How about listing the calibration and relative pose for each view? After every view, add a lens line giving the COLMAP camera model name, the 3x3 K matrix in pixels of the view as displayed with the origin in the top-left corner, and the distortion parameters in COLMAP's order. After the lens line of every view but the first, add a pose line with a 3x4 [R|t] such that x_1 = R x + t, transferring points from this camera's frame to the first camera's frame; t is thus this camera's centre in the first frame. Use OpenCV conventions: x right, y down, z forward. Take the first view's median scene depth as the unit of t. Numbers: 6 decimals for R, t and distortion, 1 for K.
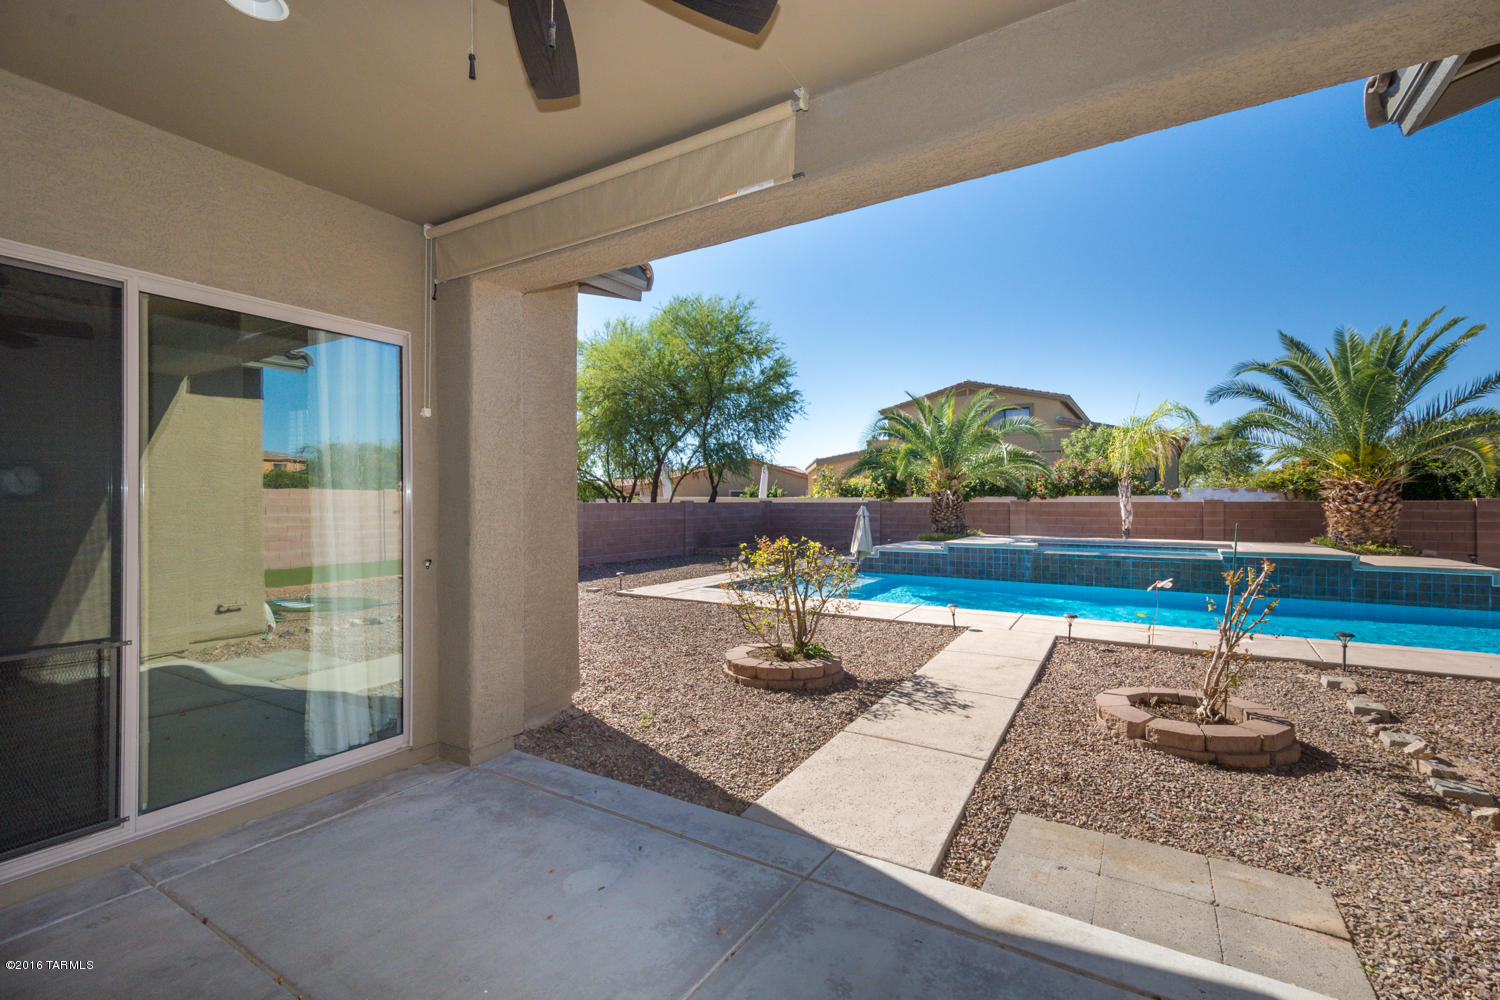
lens RADIAL K [[661.5, 0, 754.4], [0, 661.5, 498.9], [0, 0, 1]] dist [0.021425, -0.005256]
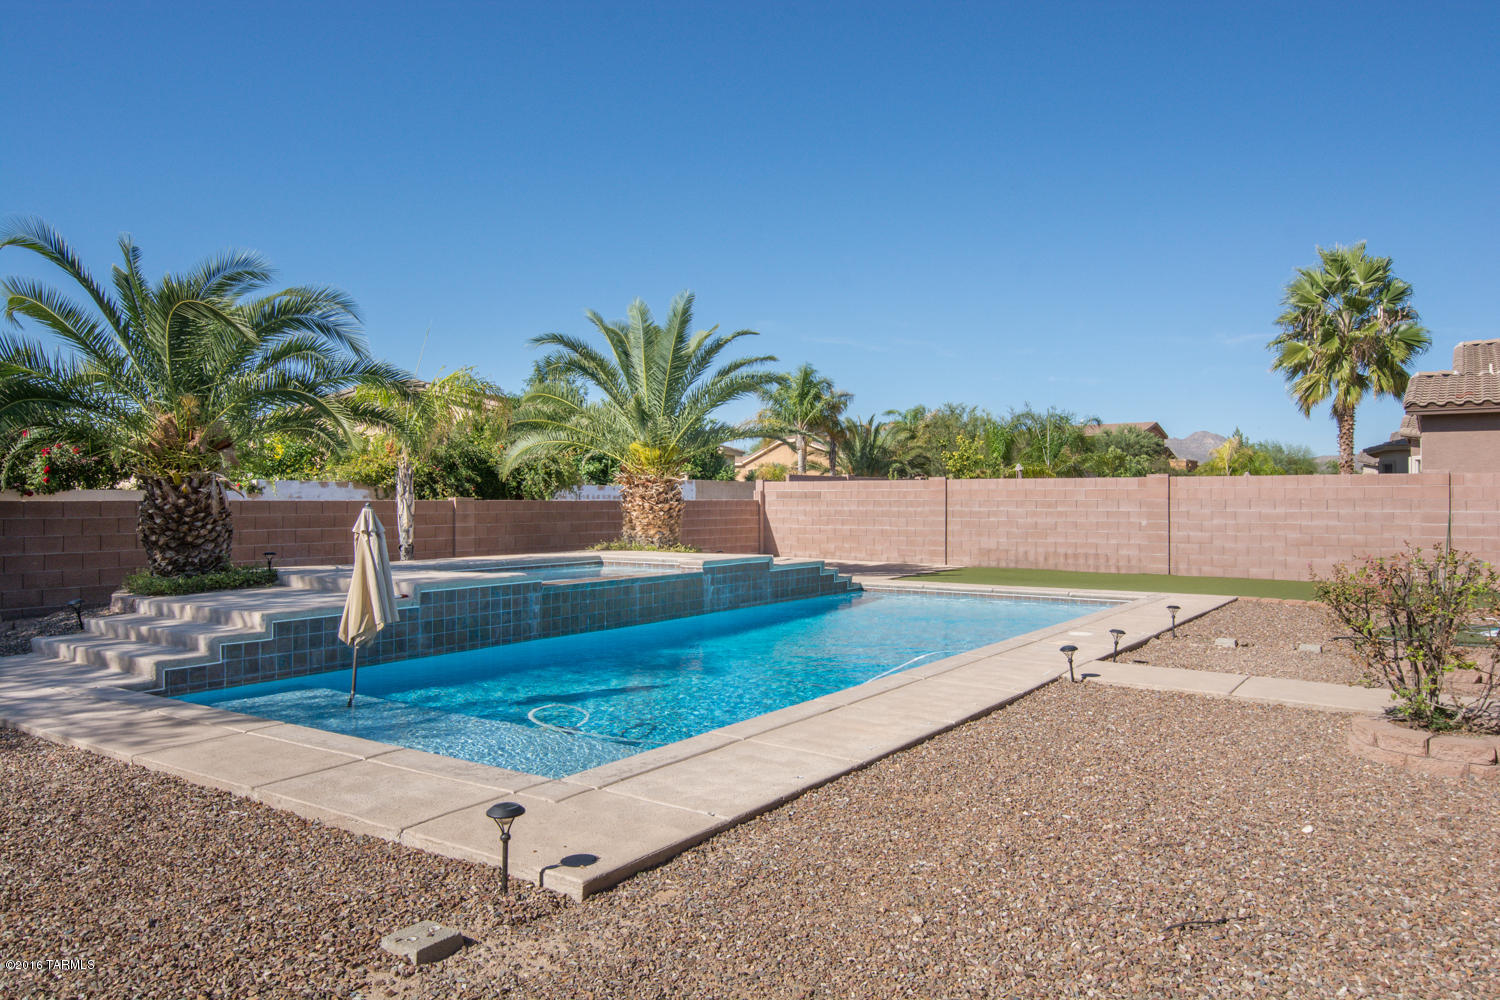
lens RADIAL K [[1017.8, 0, 754.1], [0, 1017.8, 499.1], [0, 0, 1]] dist [0.005319, 0.000195]
pose [[0.049843, 0.003880, 0.998750, -0.368097], [-0.002641, 0.999989, -0.003753, 0.005484], [-0.998754, -0.002450, 0.049852, 0.616436]]
